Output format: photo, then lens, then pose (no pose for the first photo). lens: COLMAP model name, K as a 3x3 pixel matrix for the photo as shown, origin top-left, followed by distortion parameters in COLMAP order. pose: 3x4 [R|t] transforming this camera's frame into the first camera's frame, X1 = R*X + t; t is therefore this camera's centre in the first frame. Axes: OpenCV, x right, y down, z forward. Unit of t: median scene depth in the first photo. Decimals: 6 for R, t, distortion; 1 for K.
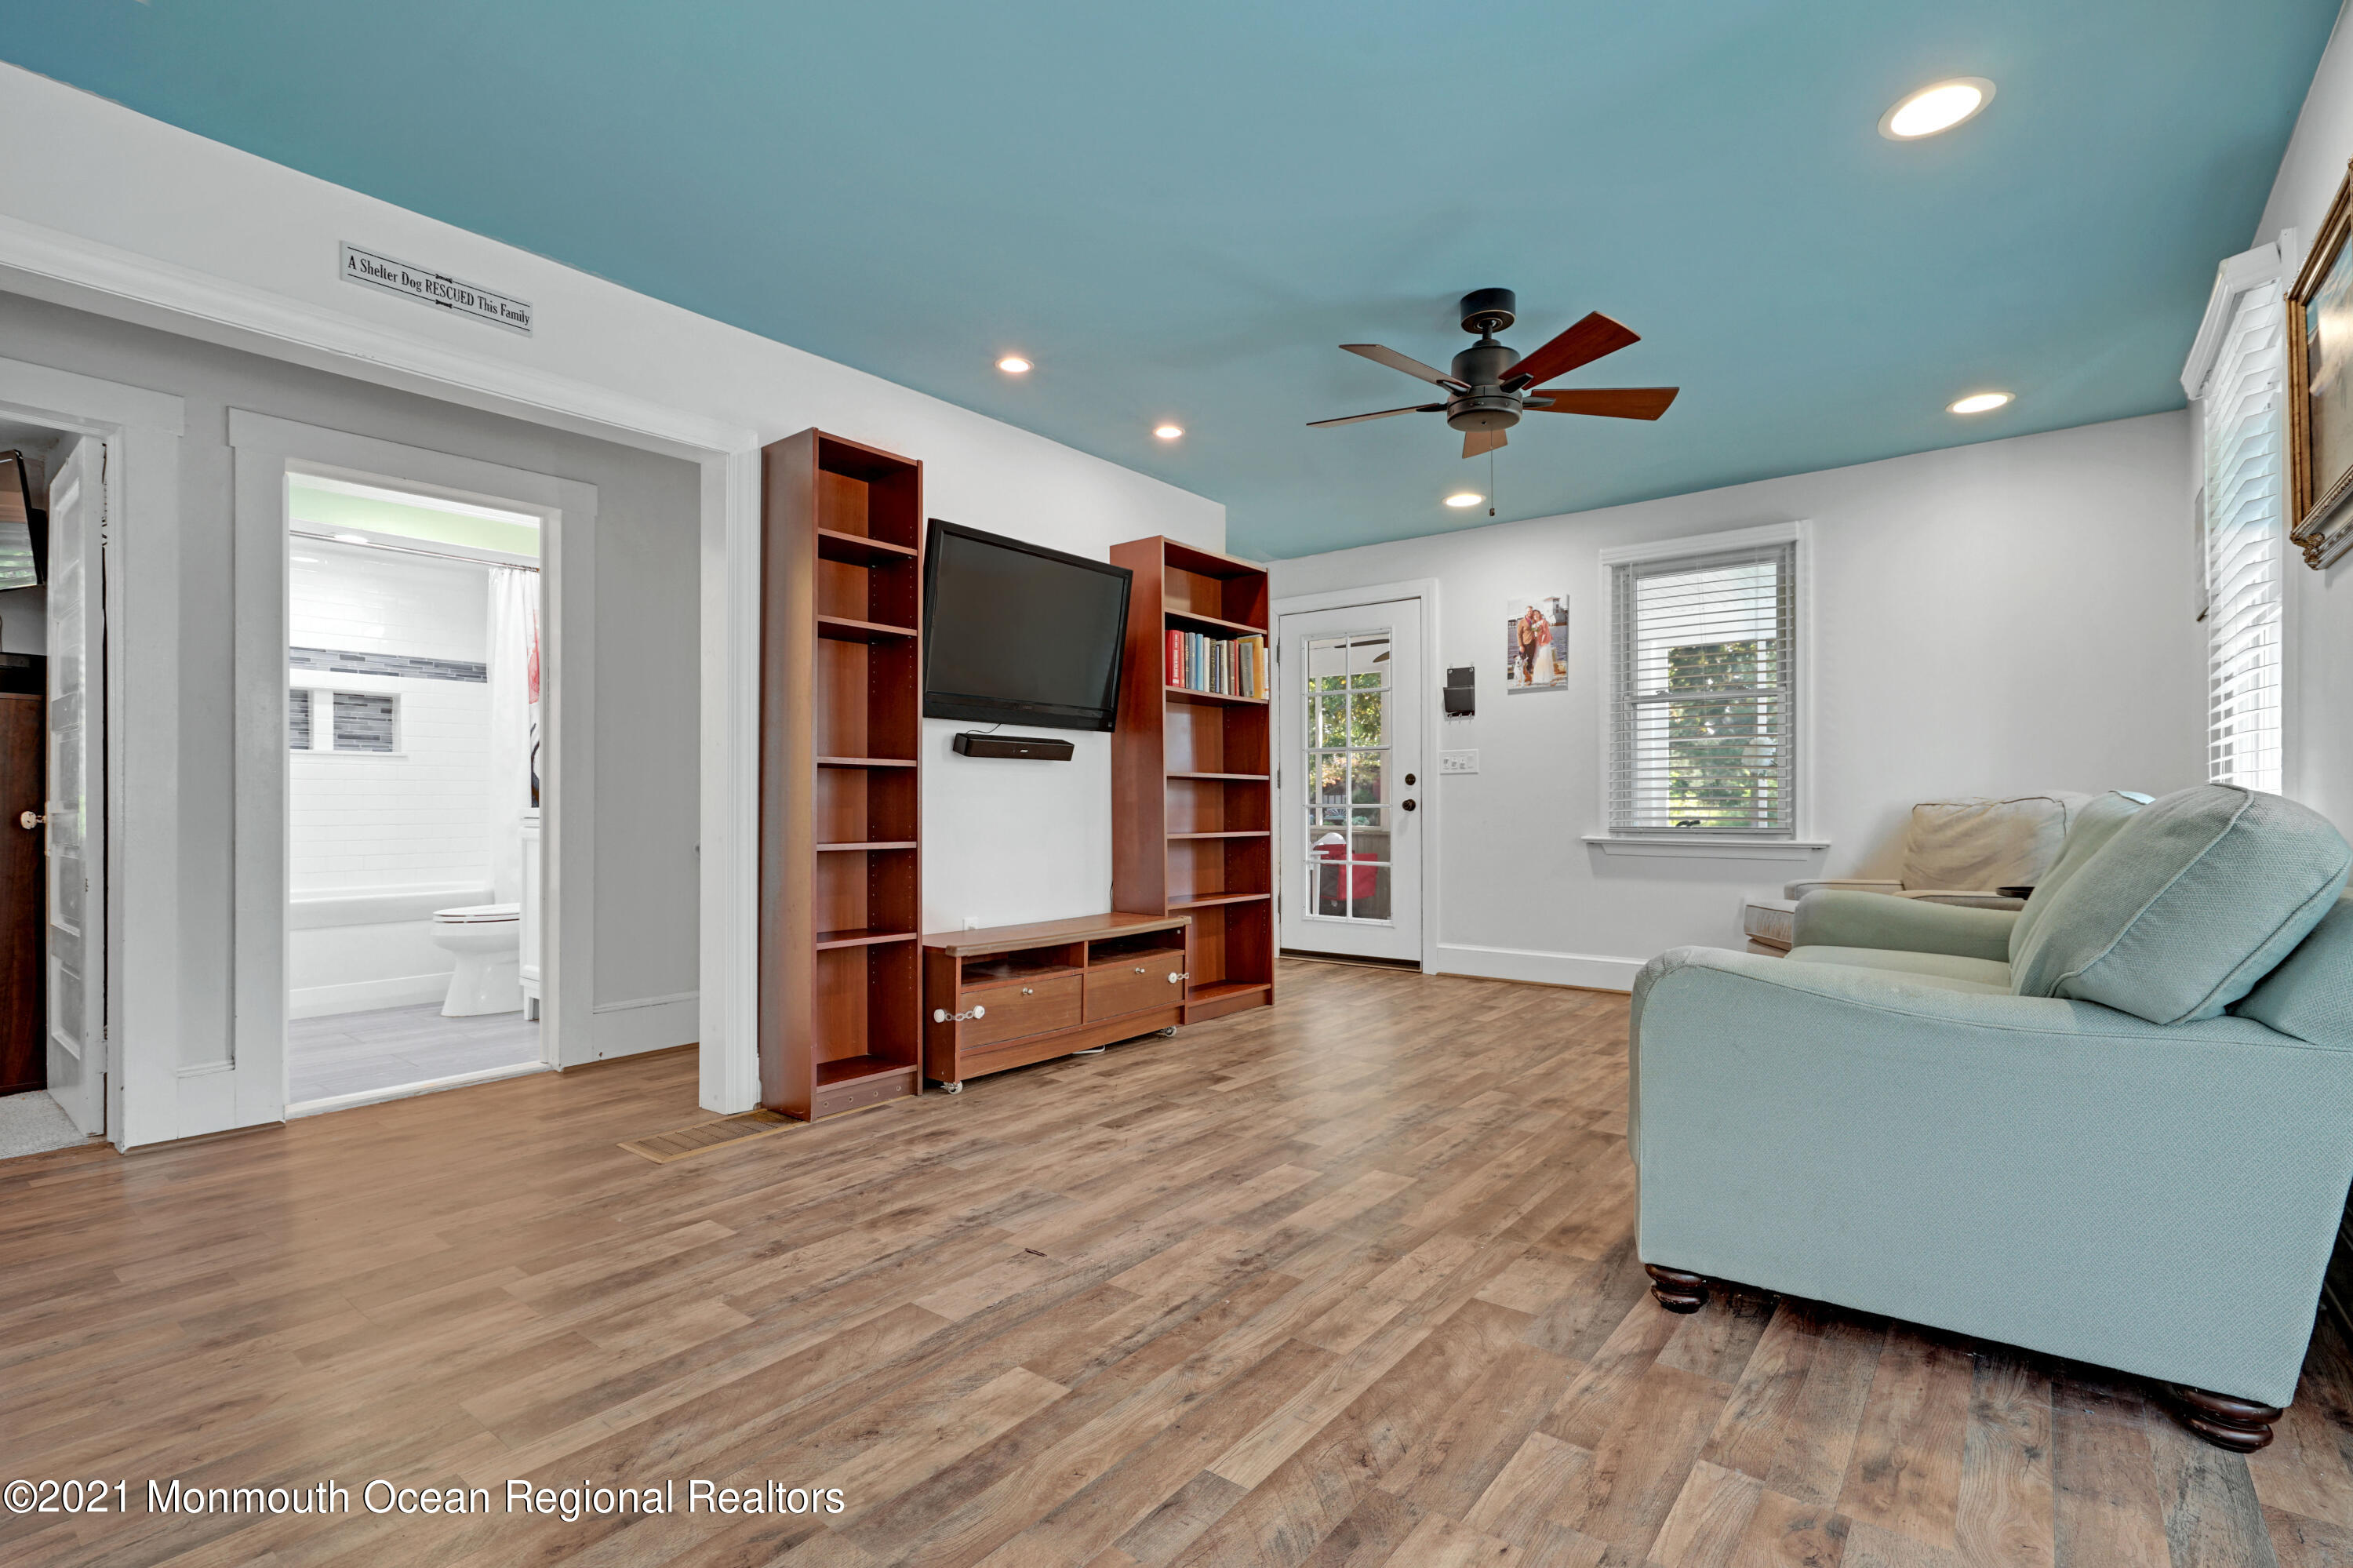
lens RADIAL K [[1095.0, 0, 1164.8], [0, 1095.0, 803.3], [0, 0, 1]] dist [-0.006170, 0.003087]
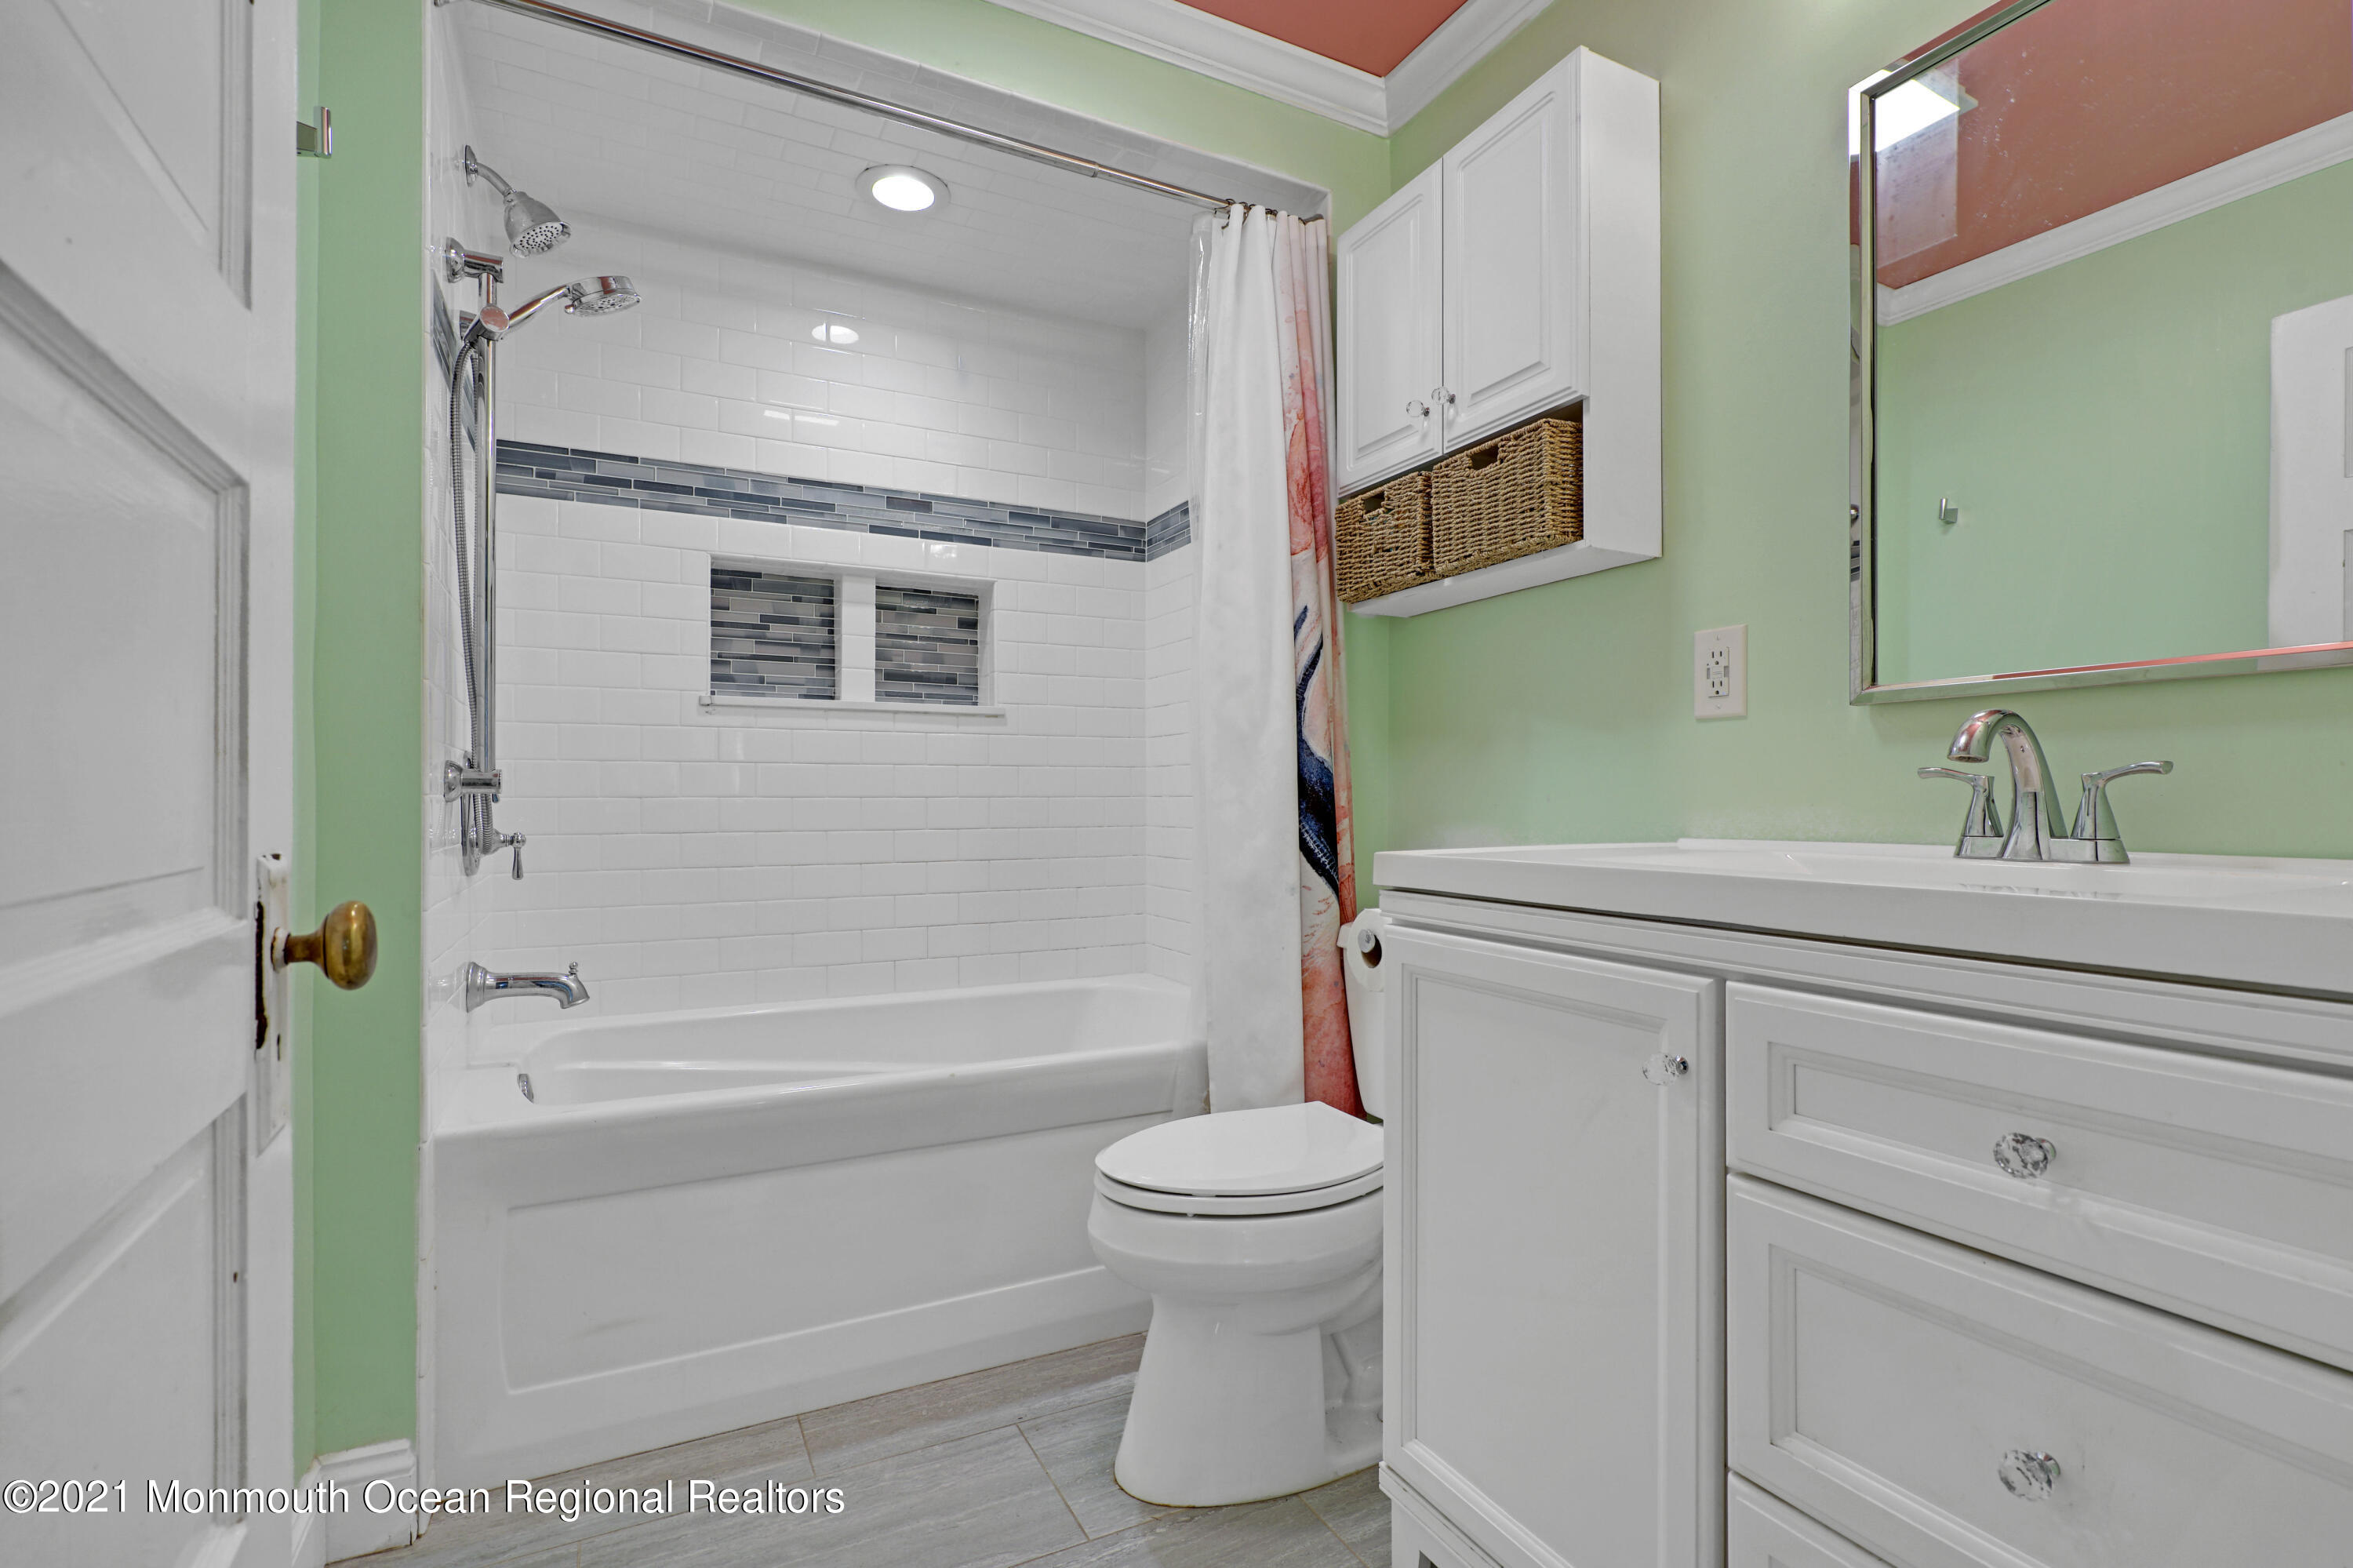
lens RADIAL K [[1095.0, 0, 1174.9], [0, 1095.0, 790.8], [0, 0, 1]] dist [-0.006170, 0.003087]
pose [[0.913109, 0.002616, -0.407708, -0.439133], [-0.002674, 0.999996, 0.000426, -0.010797], [0.407707, 0.000701, 0.913112, 0.605936]]
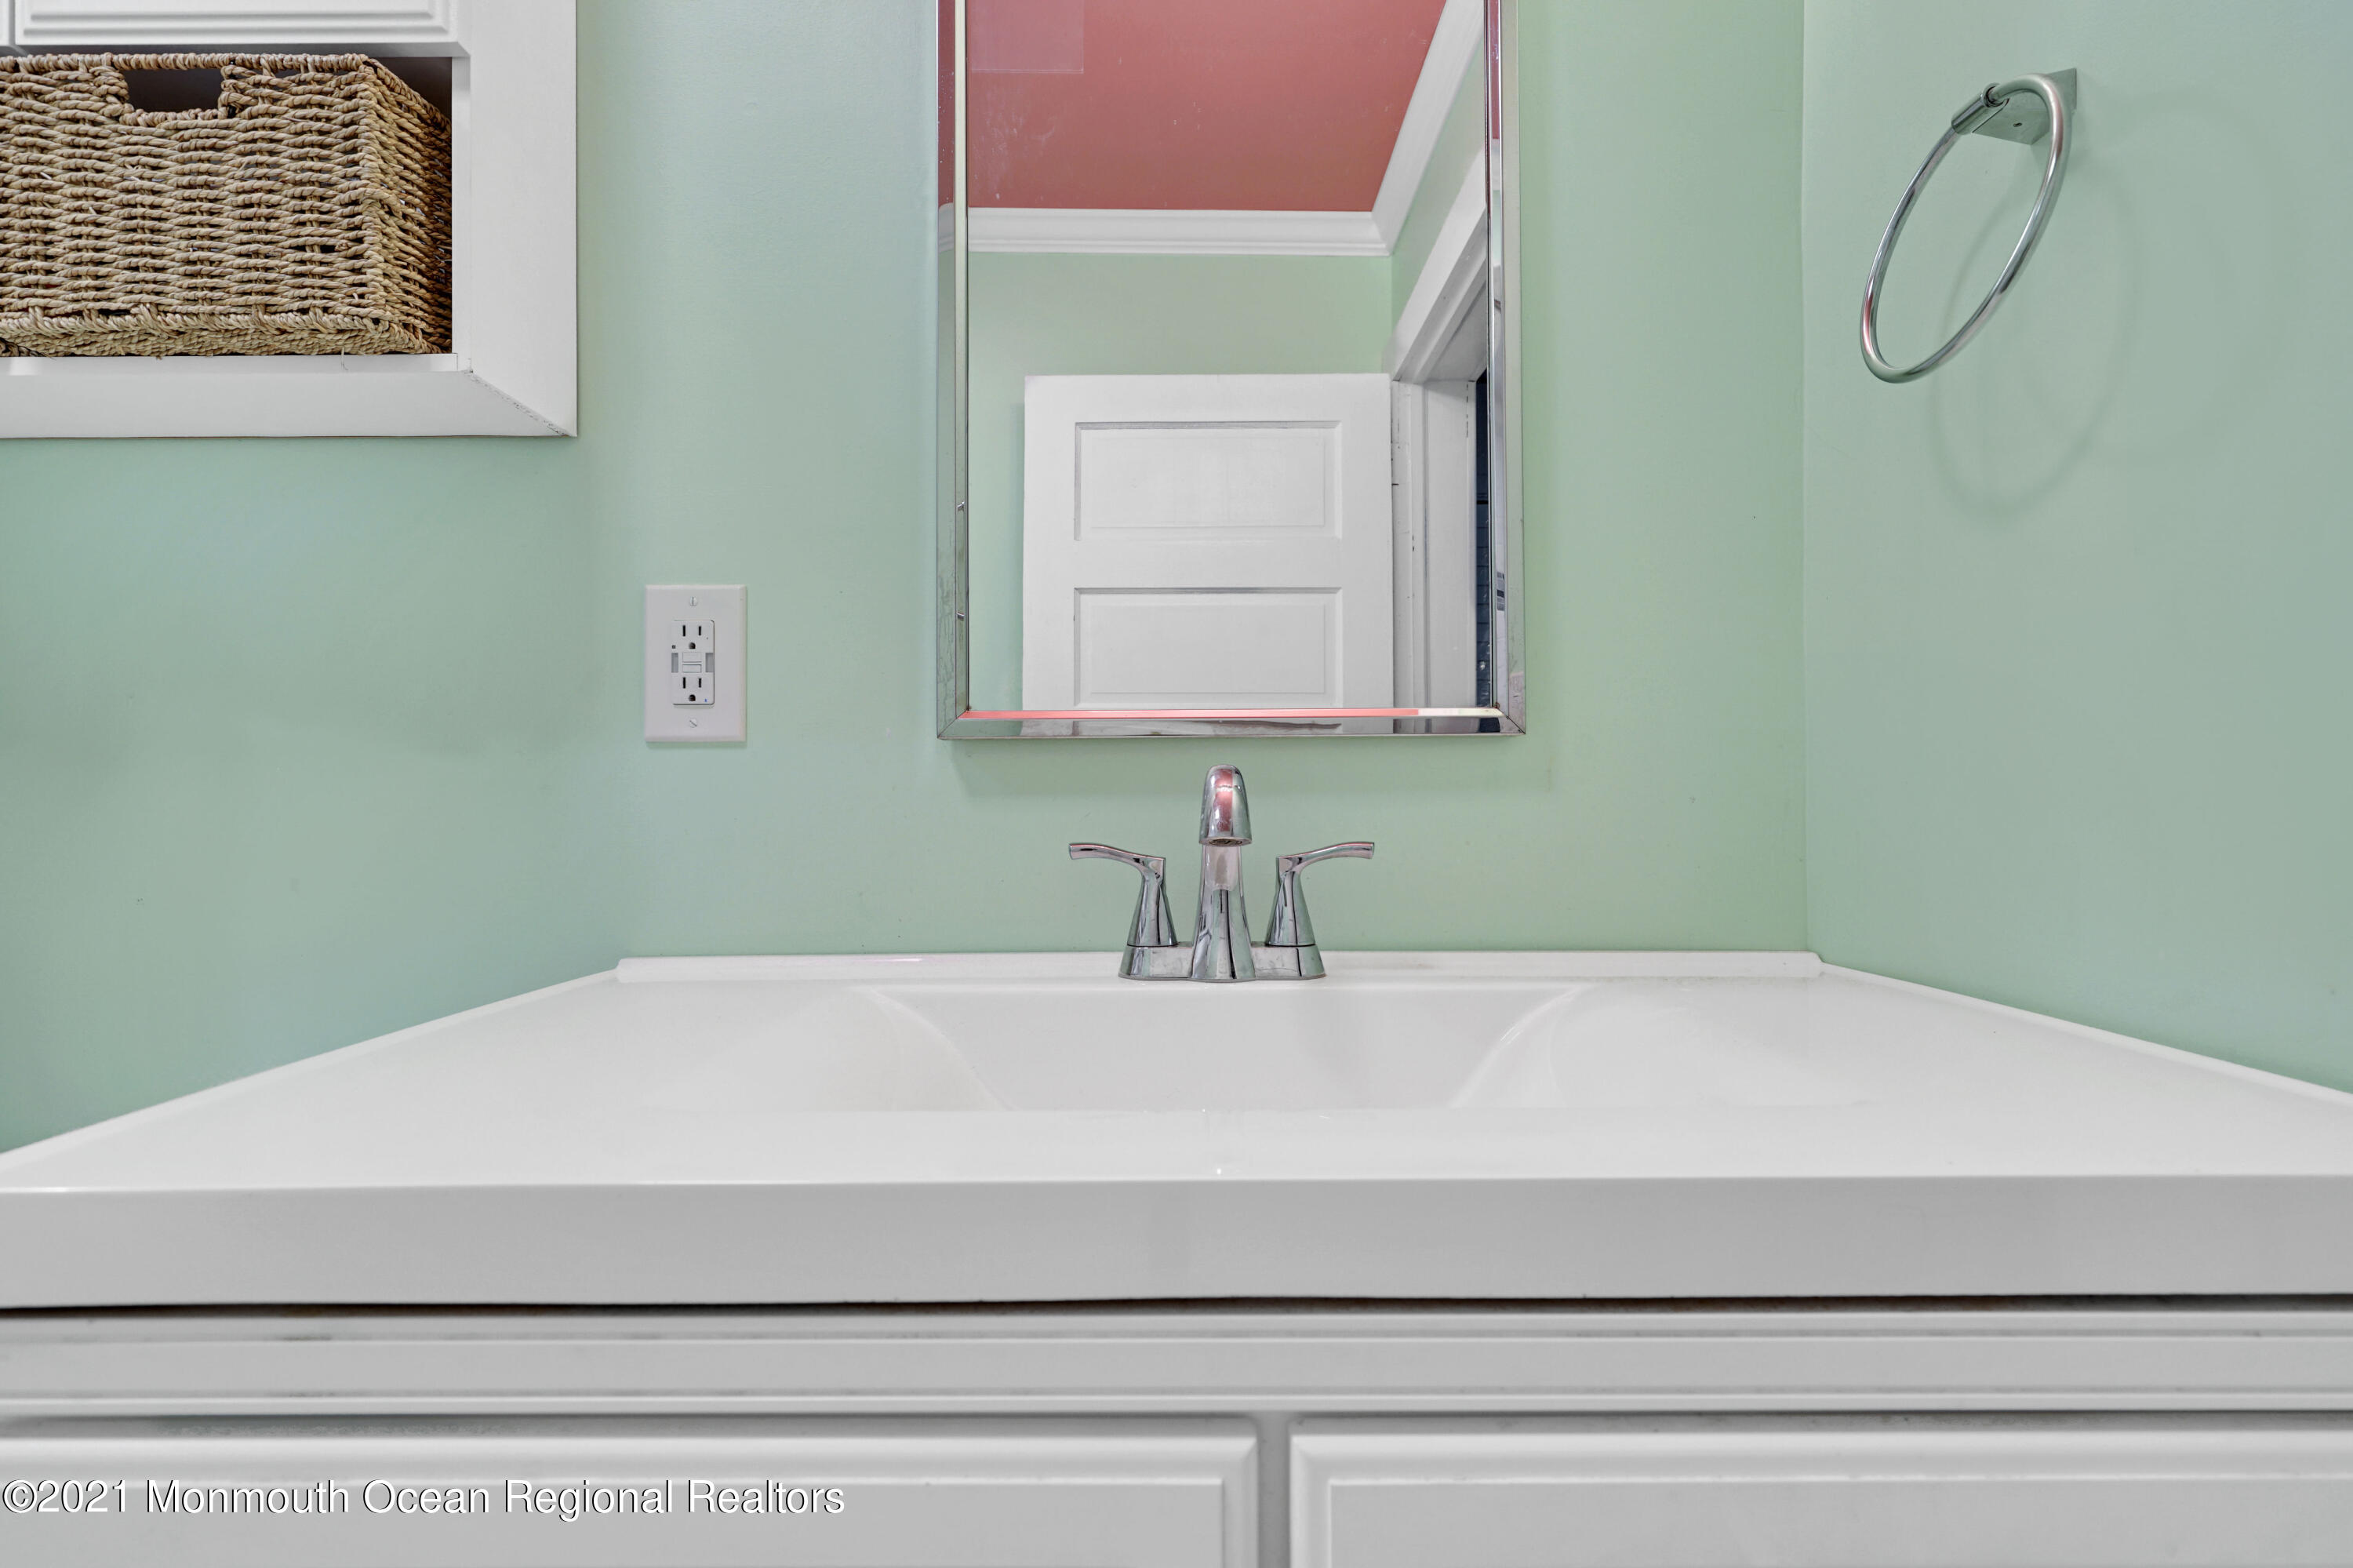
lens RADIAL K [[1206.9, 0, 1173.4], [0, 1206.9, 799.2], [0, 0, 1]] dist [0.006372, 0.001861]
pose [[0.776743, 0.009727, 0.629743, -0.477219], [-0.009554, 0.999948, -0.003661, -0.019919], [-0.629746, -0.003172, 0.776795, 0.718636]]
